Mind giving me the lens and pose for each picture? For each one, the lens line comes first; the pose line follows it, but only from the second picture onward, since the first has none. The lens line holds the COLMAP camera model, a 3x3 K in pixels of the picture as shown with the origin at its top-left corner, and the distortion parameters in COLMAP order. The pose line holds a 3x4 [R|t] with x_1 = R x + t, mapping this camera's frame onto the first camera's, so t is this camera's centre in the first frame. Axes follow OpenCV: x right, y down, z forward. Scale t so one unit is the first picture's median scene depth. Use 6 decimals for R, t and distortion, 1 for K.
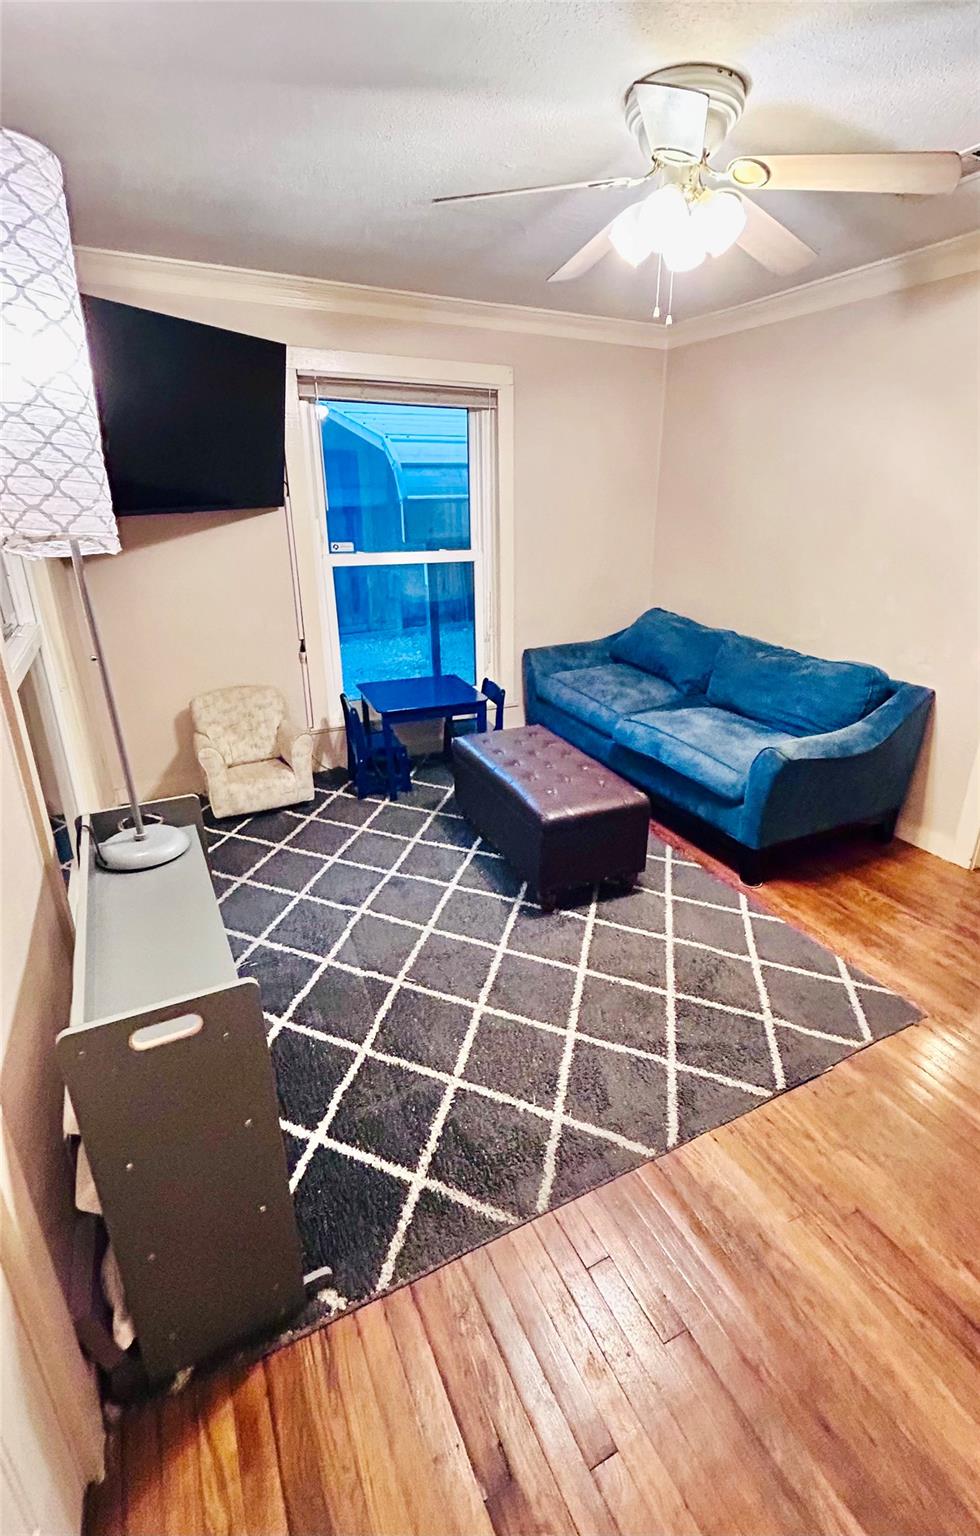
lens RADIAL K [[706.3, 0, 497.2], [0, 706.3, 767.0], [0, 0, 1]] dist [-0.002340, -0.000141]
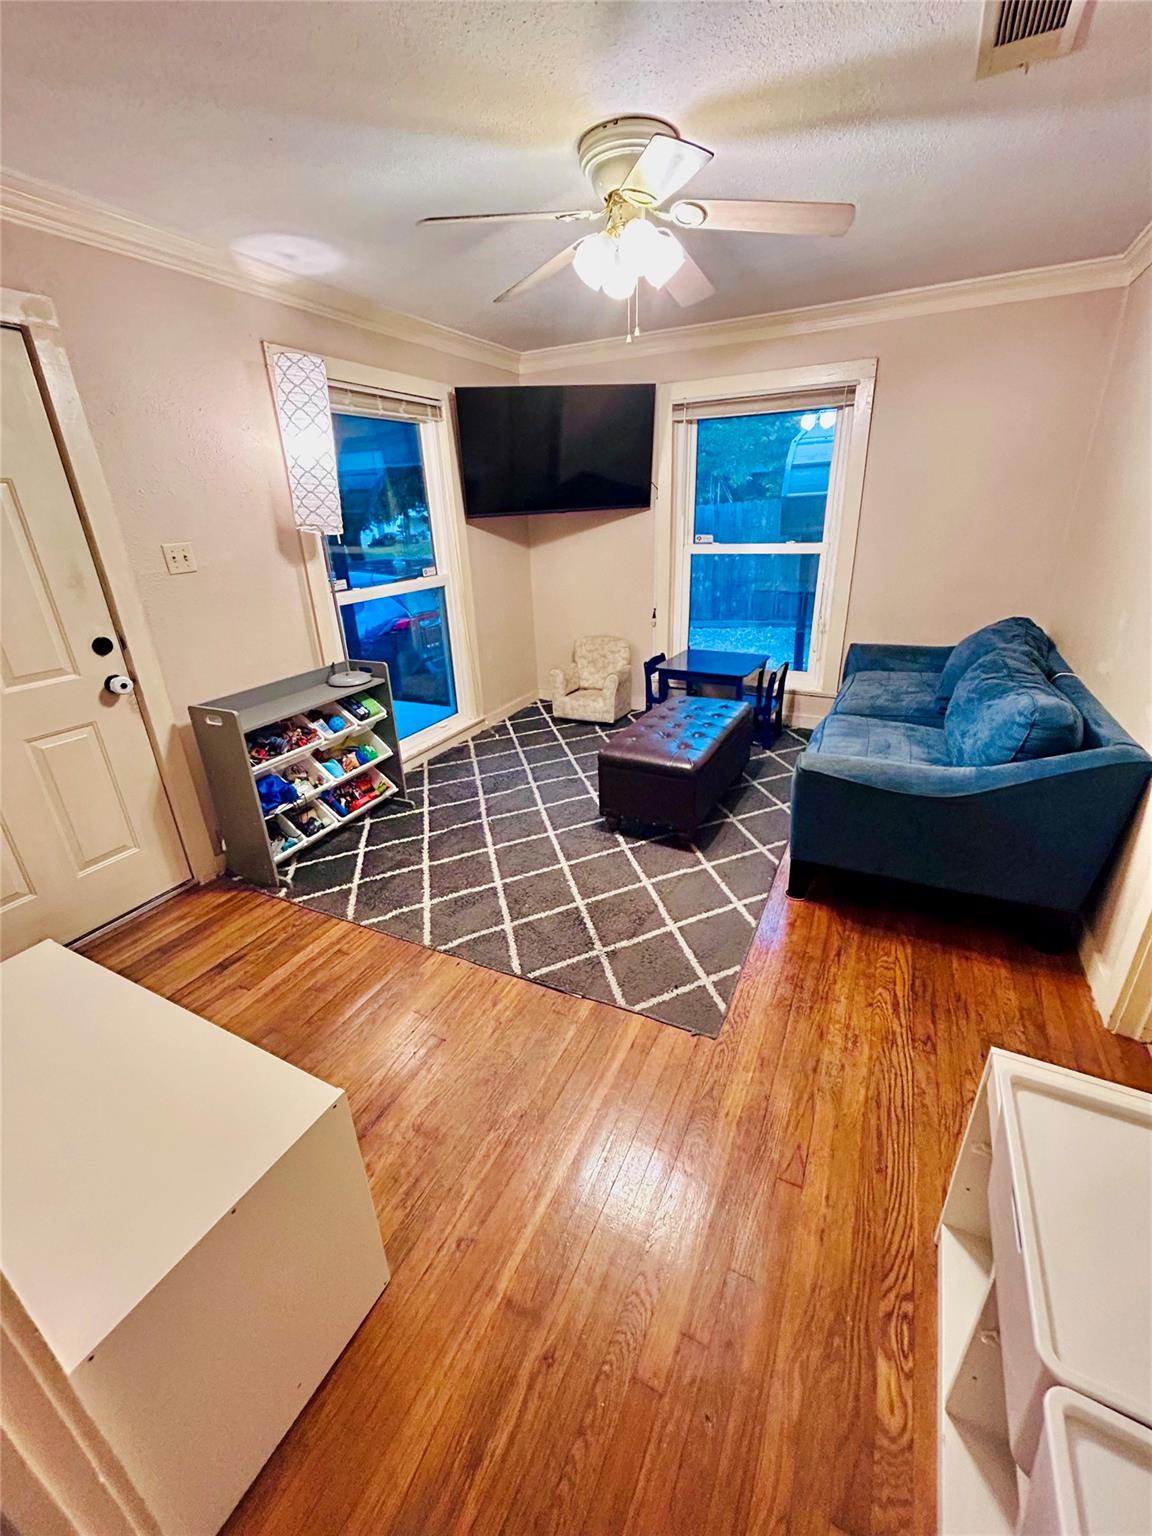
lens RADIAL K [[618.8, 0, 575.1], [0, 618.8, 763.1], [0, 0, 1]] dist [0.001742, -0.000145]
pose [[0.593580, 0.283967, -0.753011, 0.913393], [-0.257904, 0.953452, 0.156256, -0.071323], [0.762331, 0.101454, 0.639186, 0.262072]]
